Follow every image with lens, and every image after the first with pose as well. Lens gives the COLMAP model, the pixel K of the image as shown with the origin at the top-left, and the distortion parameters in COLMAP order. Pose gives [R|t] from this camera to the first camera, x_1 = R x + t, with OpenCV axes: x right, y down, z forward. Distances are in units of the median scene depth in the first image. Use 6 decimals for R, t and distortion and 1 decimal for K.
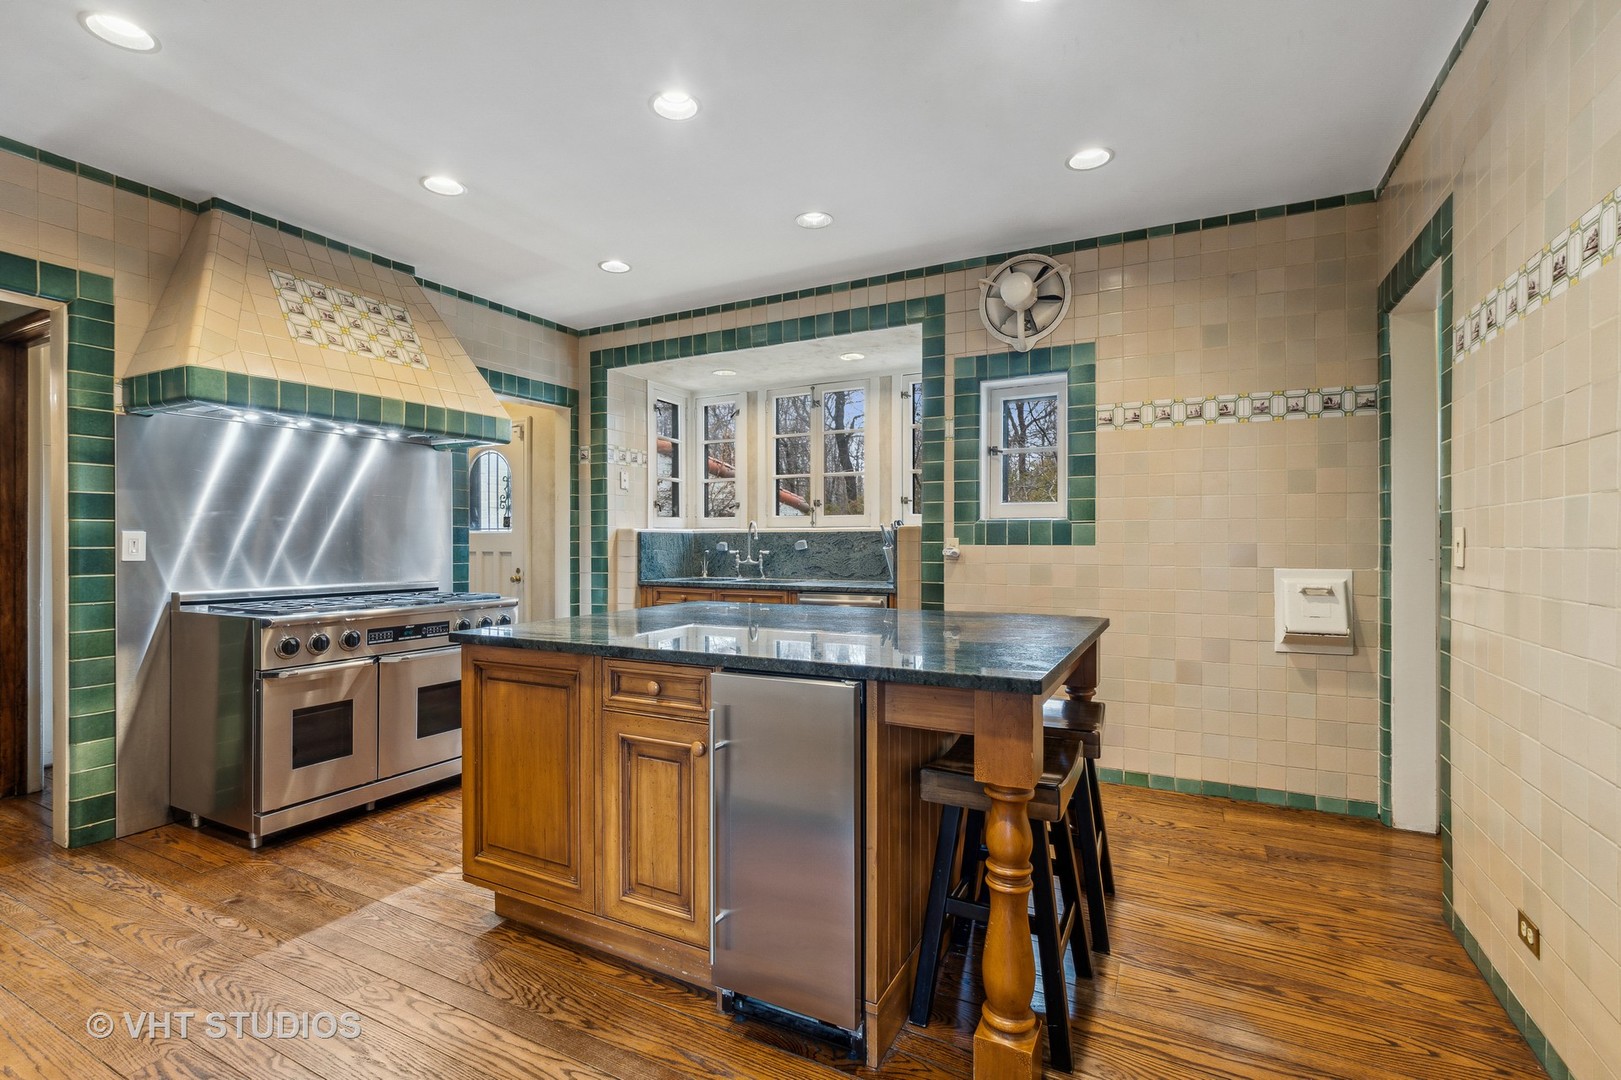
lens RADIAL K [[703.2, 0, 798.6], [0, 703.2, 539.3], [0, 0, 1]] dist [-0.010489, 0.001018]
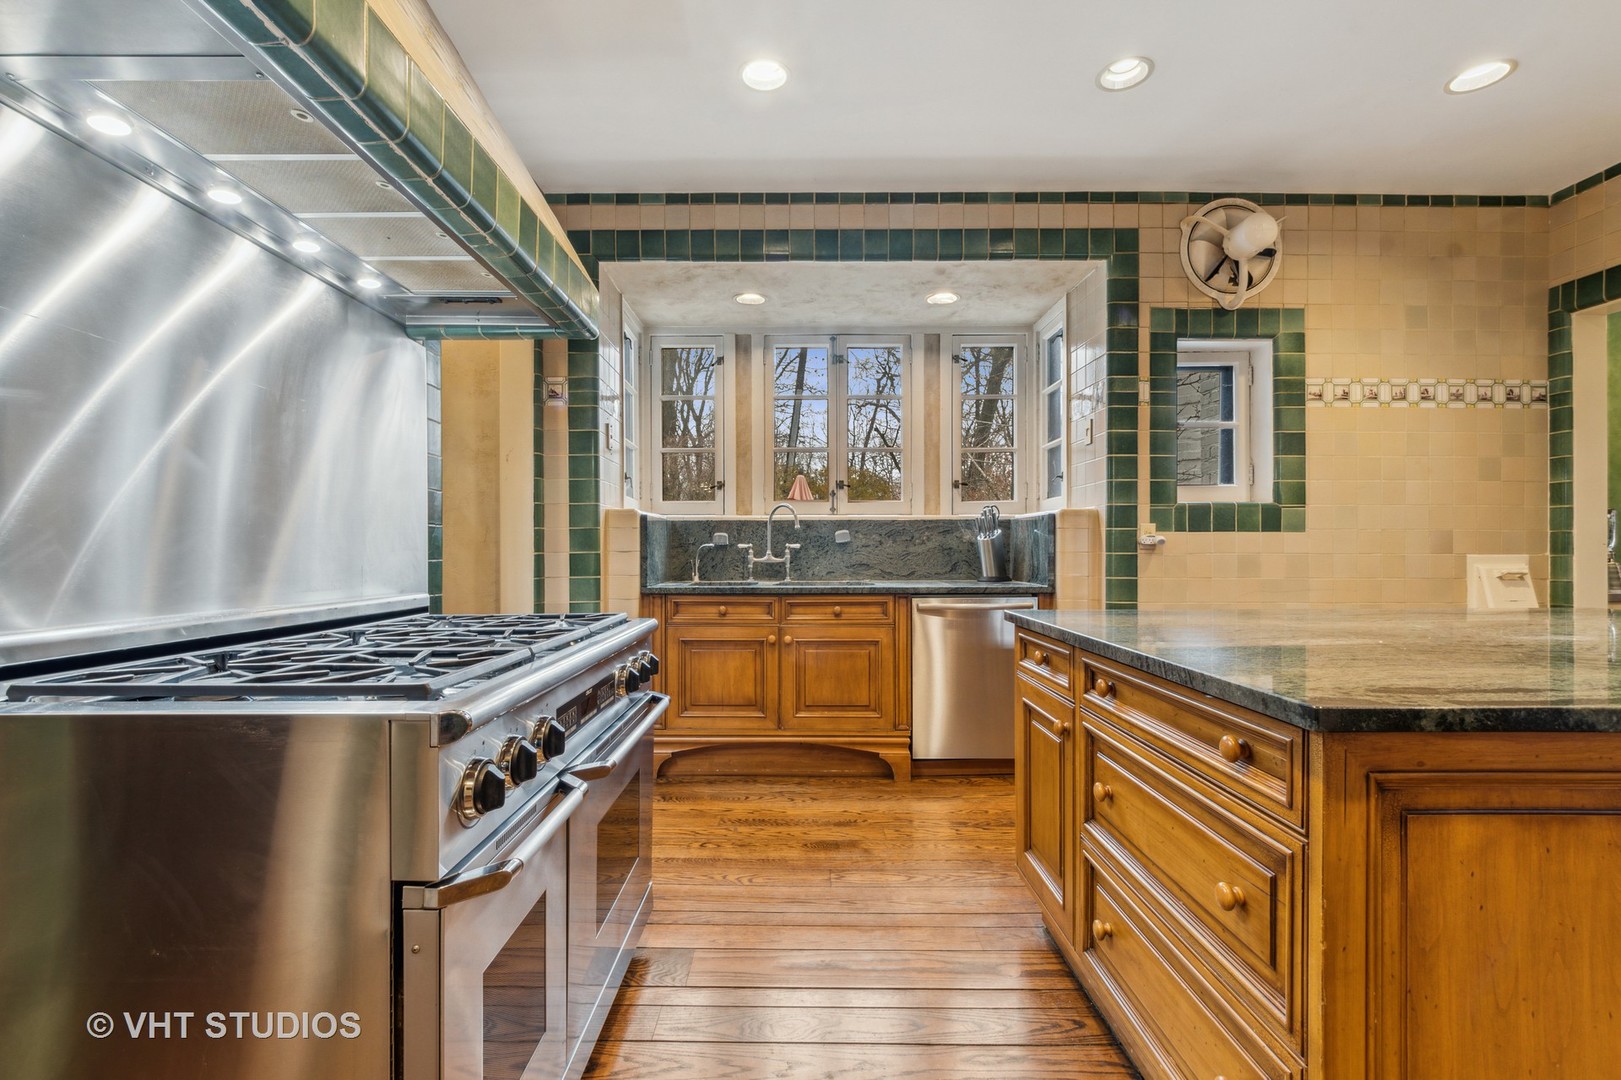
lens RADIAL K [[703.2, 0, 816.8], [0, 703.2, 548.1], [0, 0, 1]] dist [-0.010489, 0.001018]
pose [[0.892686, 0.000073, 0.450678, -0.513110], [-0.001623, 0.999994, 0.003053, 0.025726], [-0.450675, -0.003457, 0.892681, 0.442817]]
